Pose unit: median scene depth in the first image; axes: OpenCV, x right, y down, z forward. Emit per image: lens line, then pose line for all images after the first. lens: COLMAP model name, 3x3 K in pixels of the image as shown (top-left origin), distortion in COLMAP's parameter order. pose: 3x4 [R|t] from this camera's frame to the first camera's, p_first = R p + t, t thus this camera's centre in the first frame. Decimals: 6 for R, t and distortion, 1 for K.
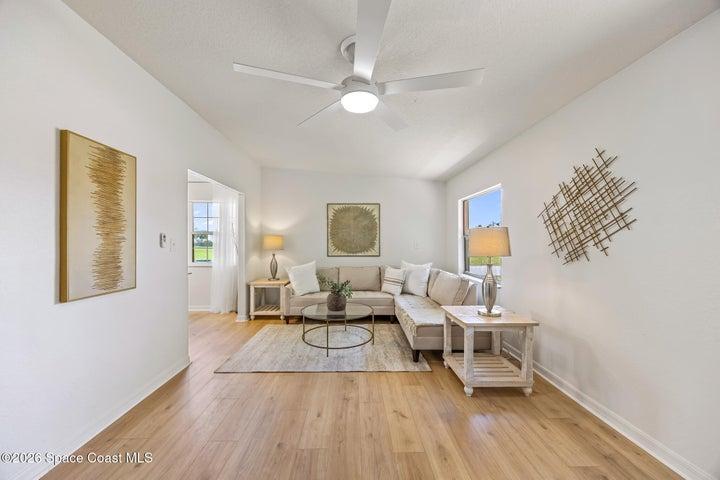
lens RADIAL K [[274.8, 0, 357.9], [0, 274.8, 240.9], [0, 0, 1]] dist [0.006851, 0.000013]
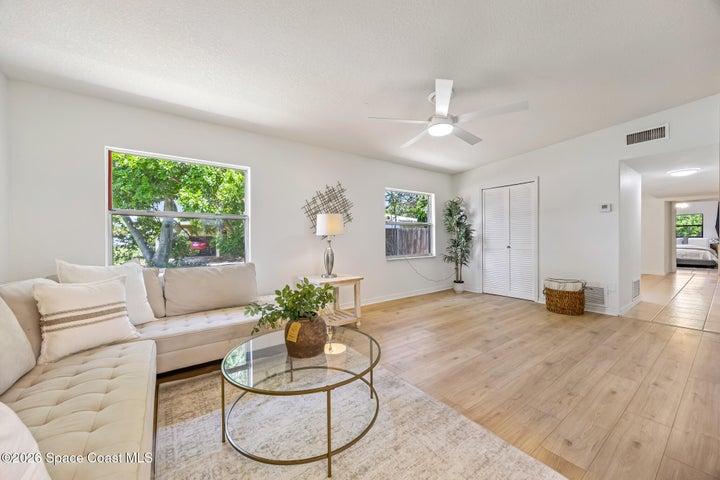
lens RADIAL K [[274.8, 0, 362.6], [0, 274.8, 241.0], [0, 0, 1]] dist [0.006851, 0.000013]
pose [[-0.589144, 0.003445, 0.808020, -0.869293], [0.011758, 0.999922, 0.004310, 0.100331], [-0.807942, 0.012040, -0.589139, 2.007610]]
